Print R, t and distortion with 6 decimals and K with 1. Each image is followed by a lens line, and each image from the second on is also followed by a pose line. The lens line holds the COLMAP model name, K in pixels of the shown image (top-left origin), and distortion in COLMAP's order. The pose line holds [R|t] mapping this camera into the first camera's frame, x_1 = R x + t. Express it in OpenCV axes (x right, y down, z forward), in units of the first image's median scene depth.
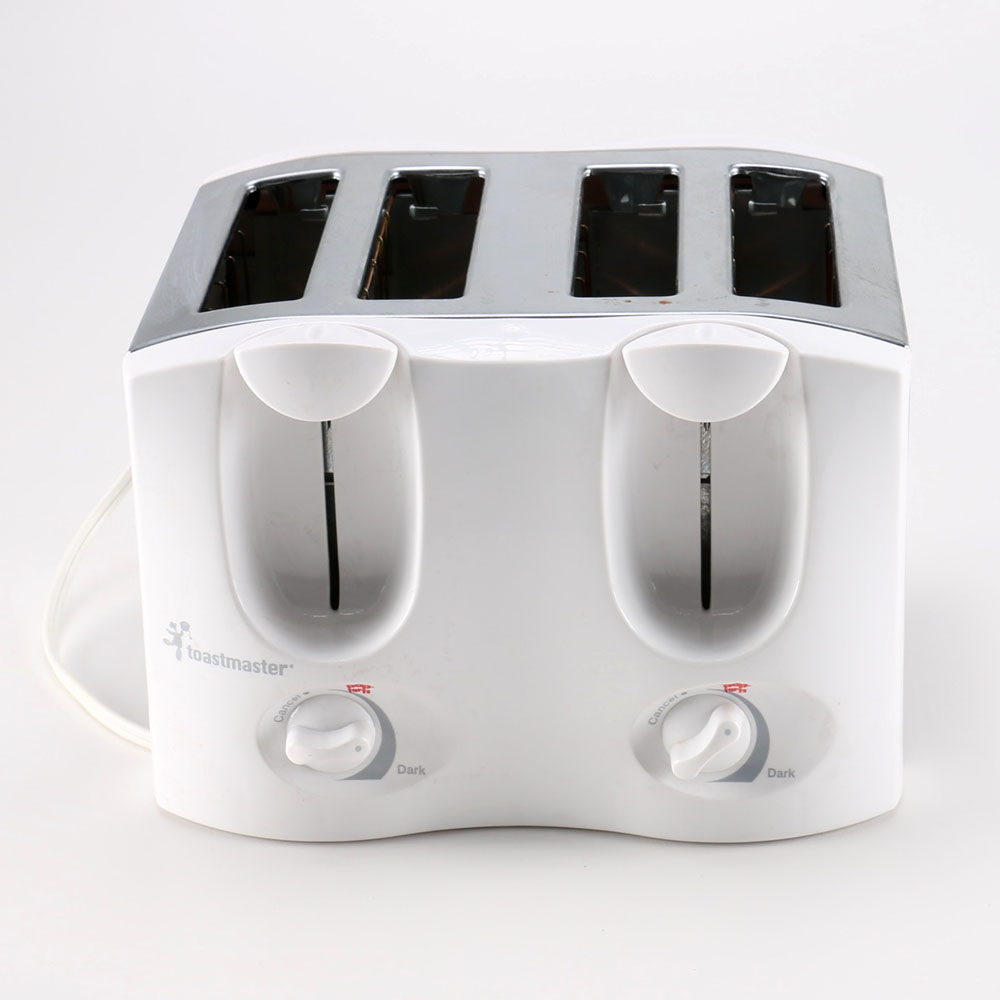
lens RADIAL K [[3336.9, 0, 530.6], [0, 3336.9, 500.5], [0, 0, 1]] dist [-0.016674, -0.358281]
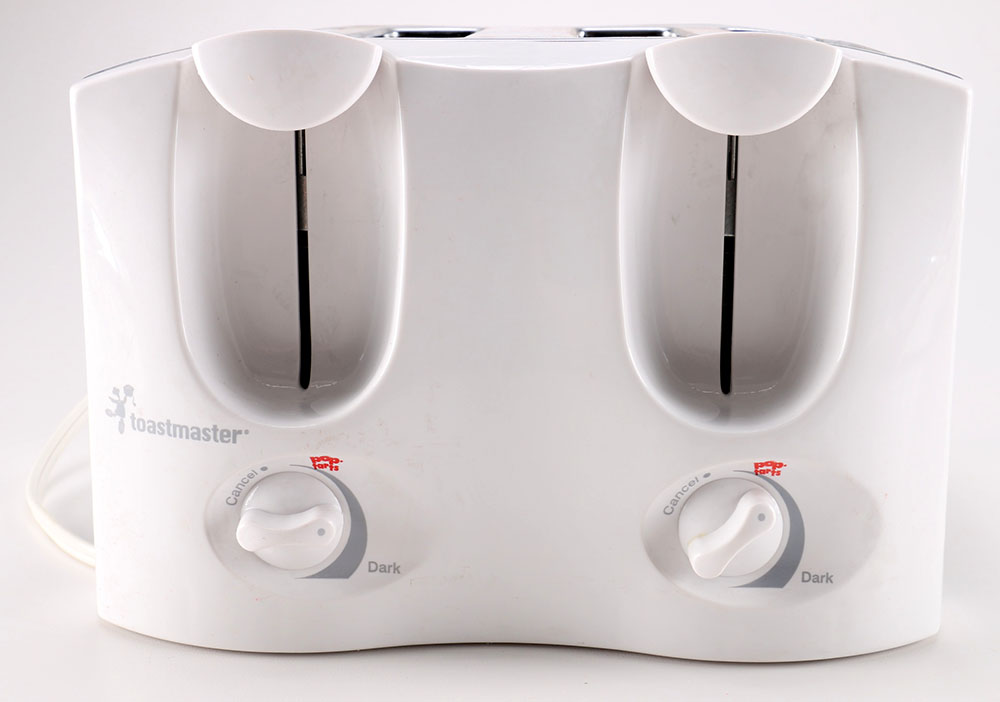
lens RADIAL K [[1720.2, 0, 500.0], [0, 1720.2, 351.0], [0, 0, 1]] dist [-0.023234, 0.019526]
pose [[0.999678, 0.024884, 0.004896, -0.009565], [-0.023557, 0.982623, -0.184111, 0.107749], [-0.009392, 0.183936, 0.982893, 0.559279]]
